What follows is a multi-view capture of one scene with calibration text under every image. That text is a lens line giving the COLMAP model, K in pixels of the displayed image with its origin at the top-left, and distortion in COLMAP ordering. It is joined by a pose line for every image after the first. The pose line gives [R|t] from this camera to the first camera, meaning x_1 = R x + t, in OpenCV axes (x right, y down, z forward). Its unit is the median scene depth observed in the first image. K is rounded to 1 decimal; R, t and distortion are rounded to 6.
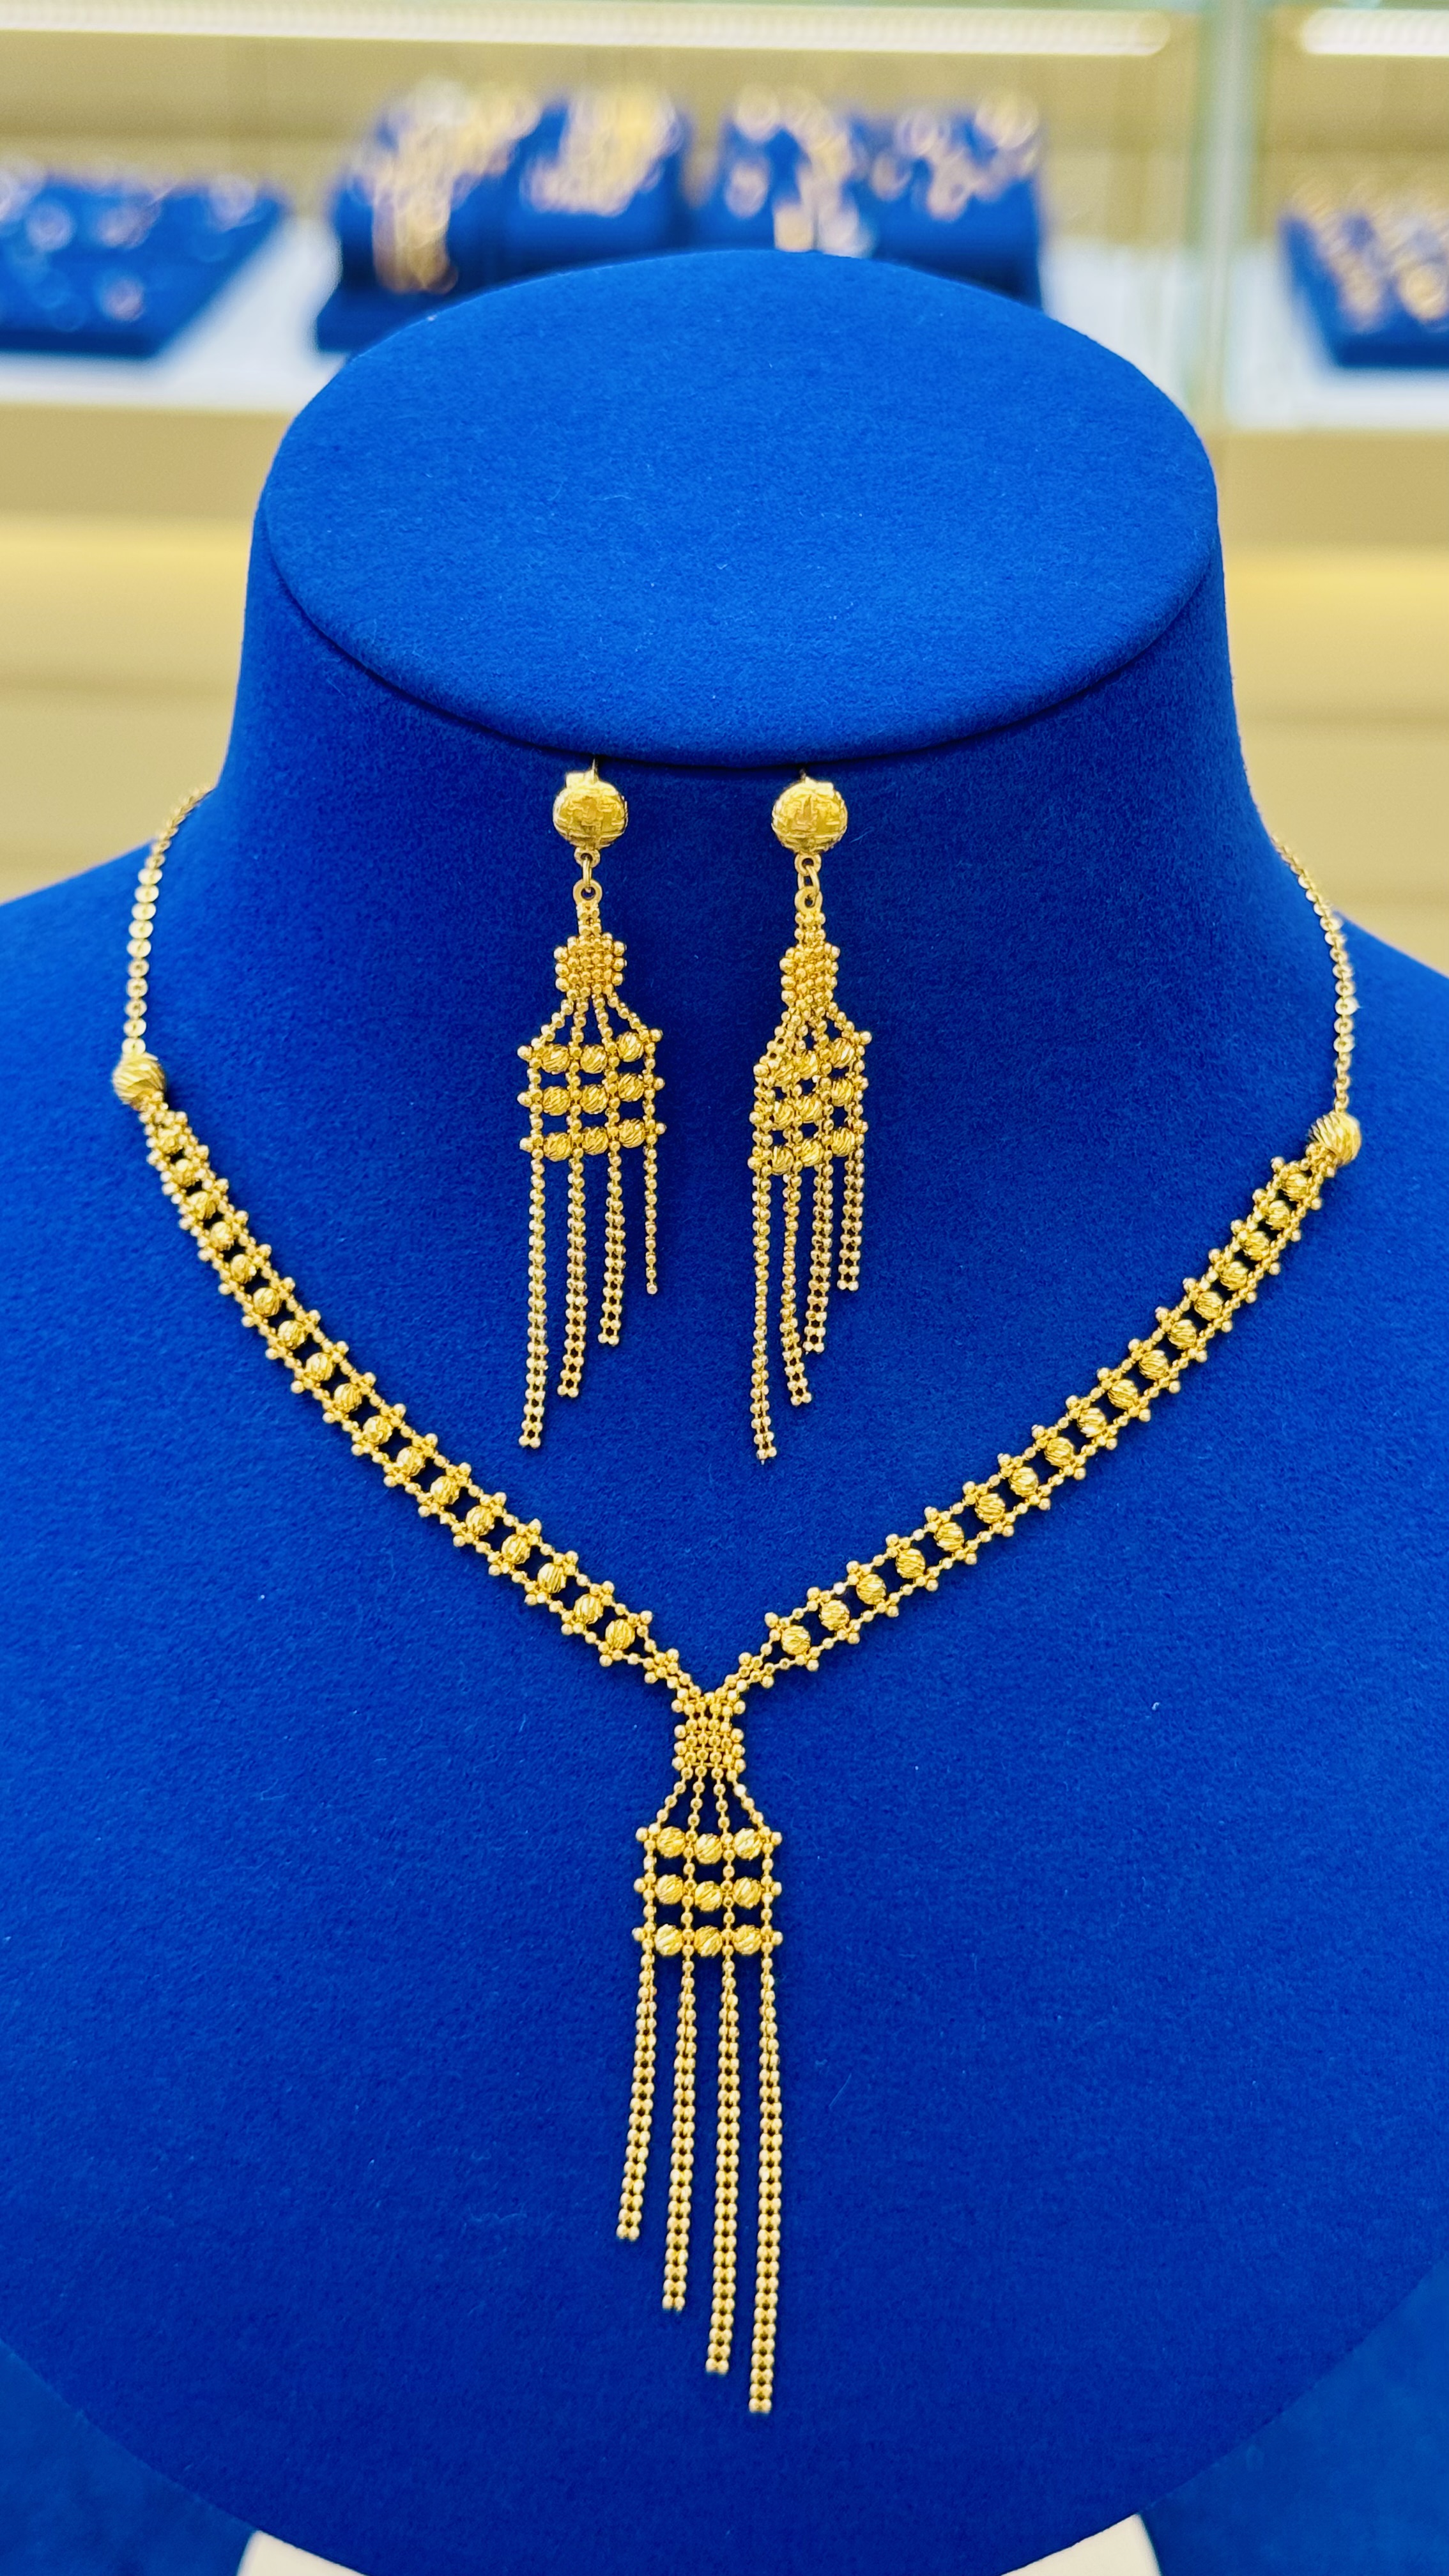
lens RADIAL K [[3747.2, 0, 724.5], [0, 3747.2, 1288.0], [0, 0, 1]] dist [0.229351, -0.690937]
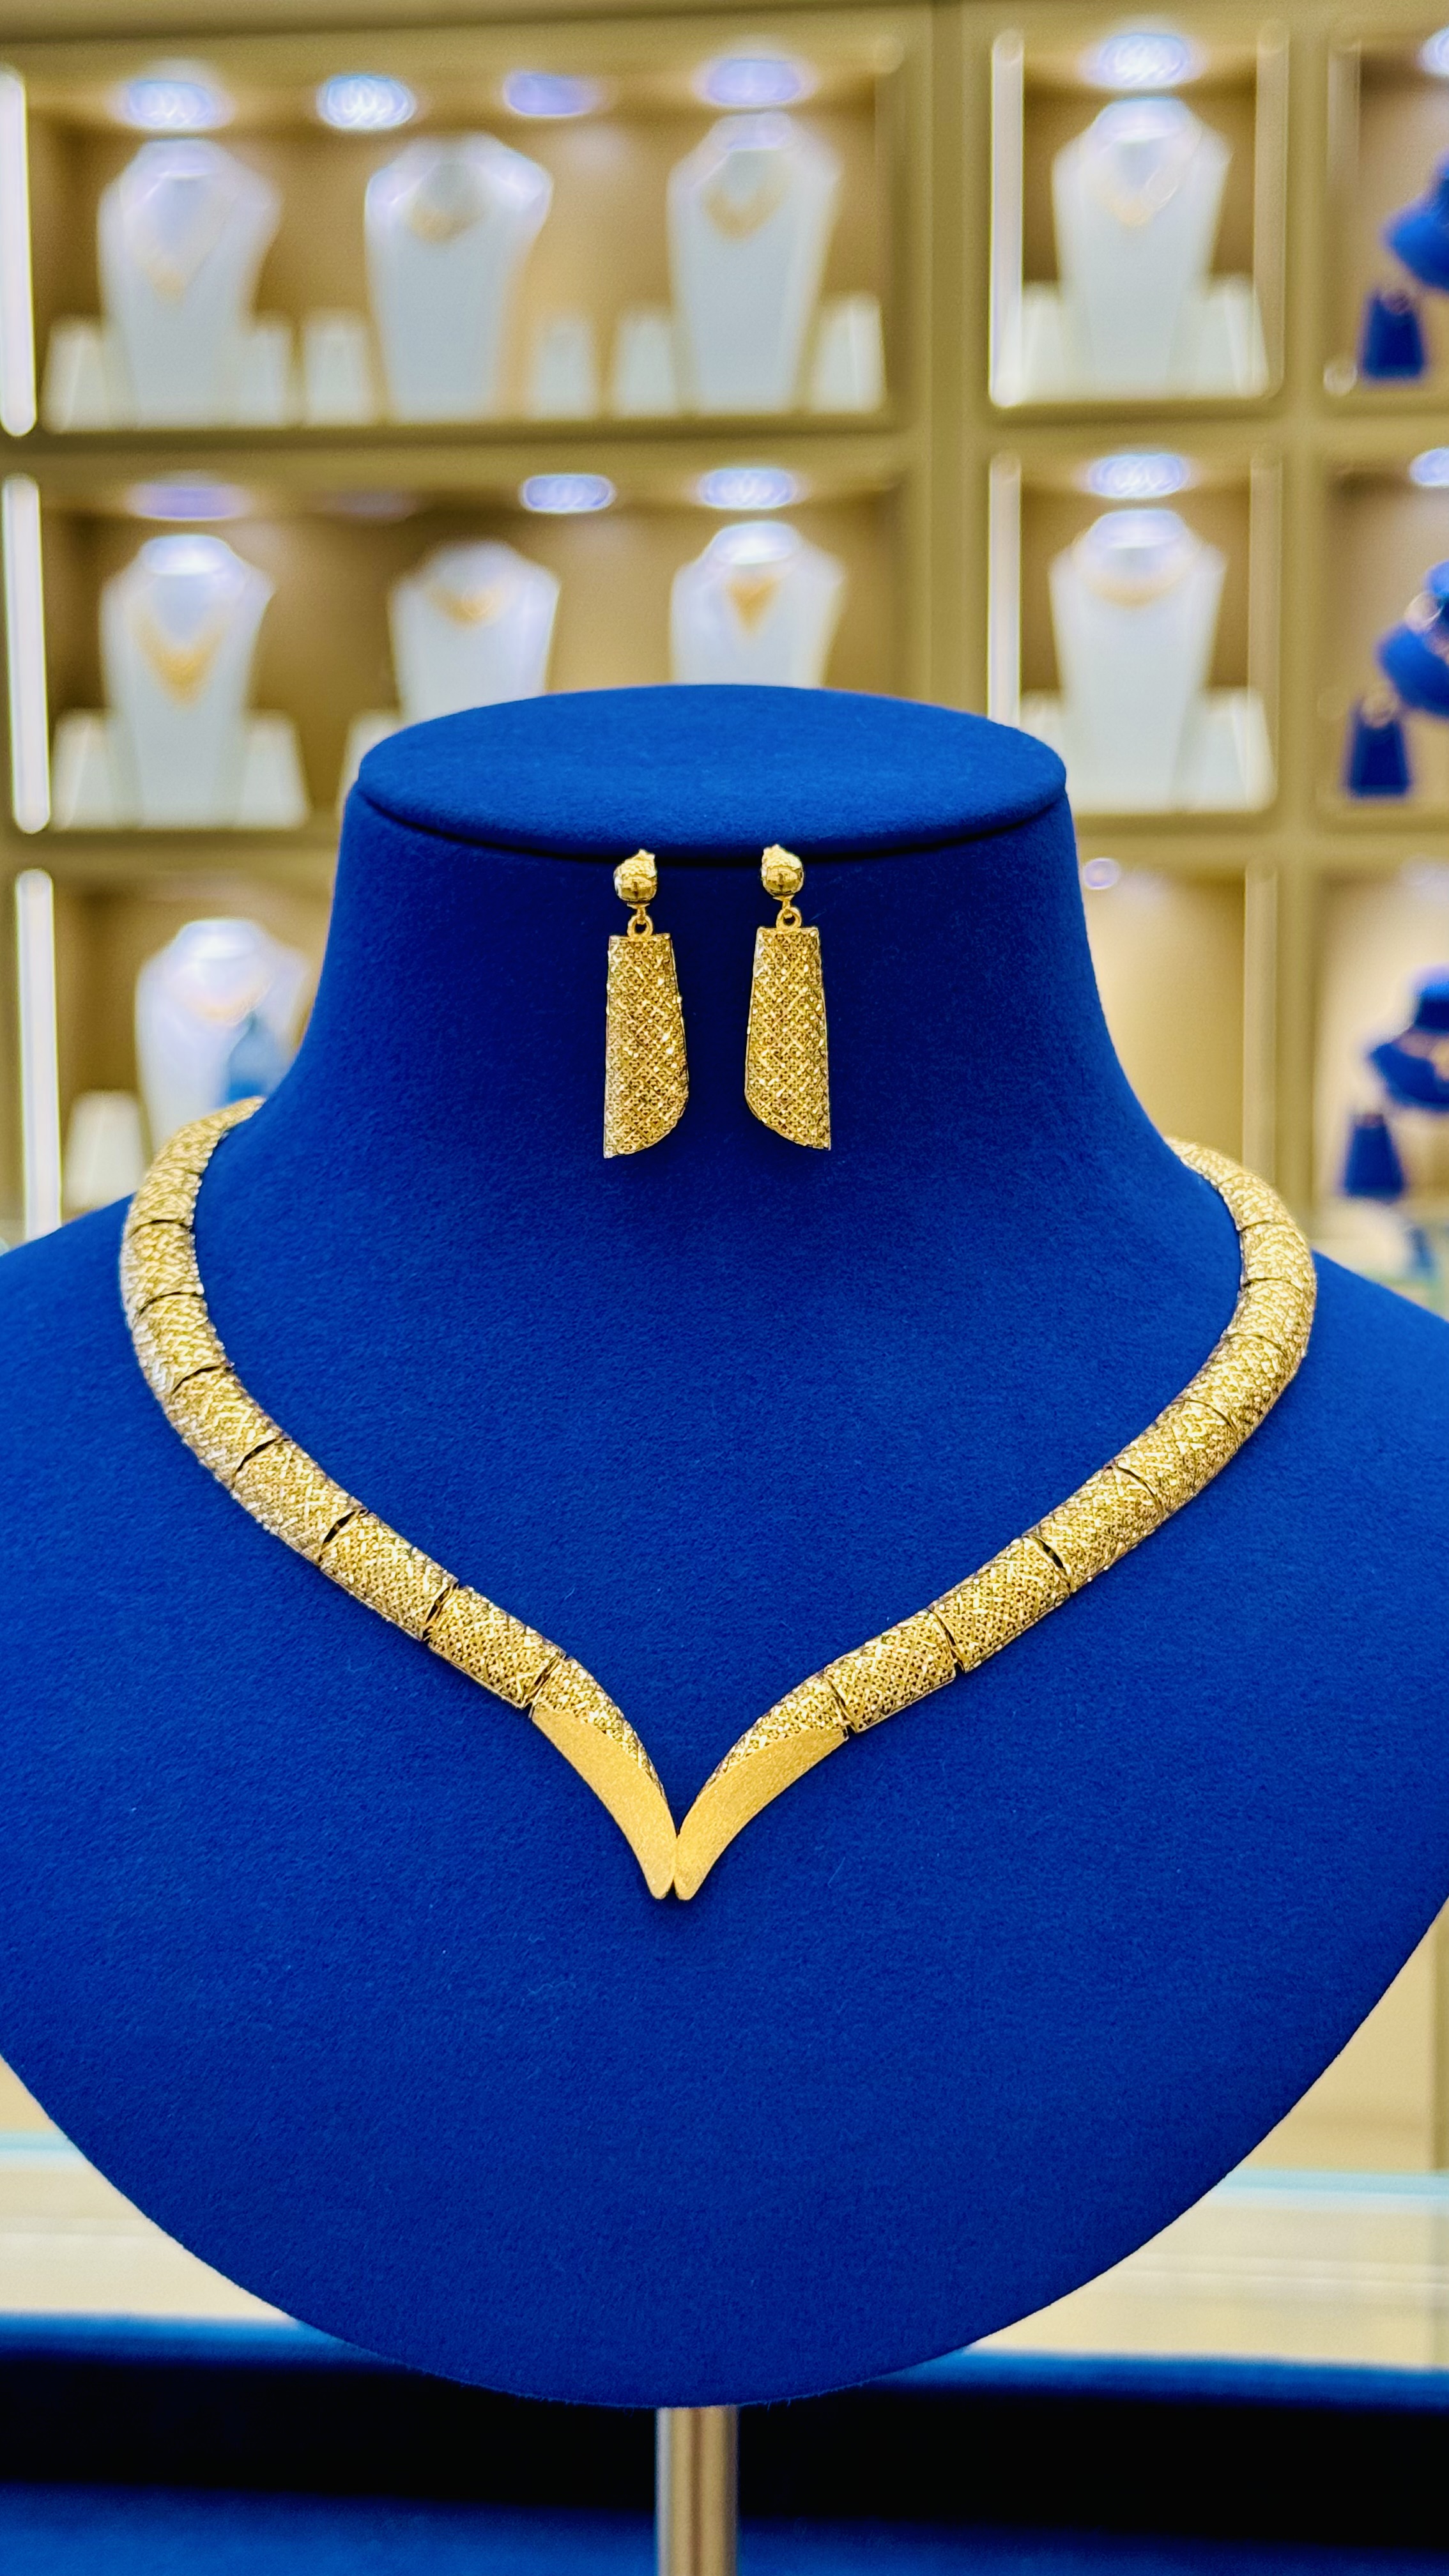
lens RADIAL K [[3747.2, 0, 724.5], [0, 3747.2, 1288.0], [0, 0, 1]] dist [0.229351, -0.690937]
pose [[0.999021, -0.012177, 0.042525, -0.052651], [0.027531, 0.923627, -0.382303, 0.489955], [-0.034622, 0.383100, 0.923058, -0.171936]]
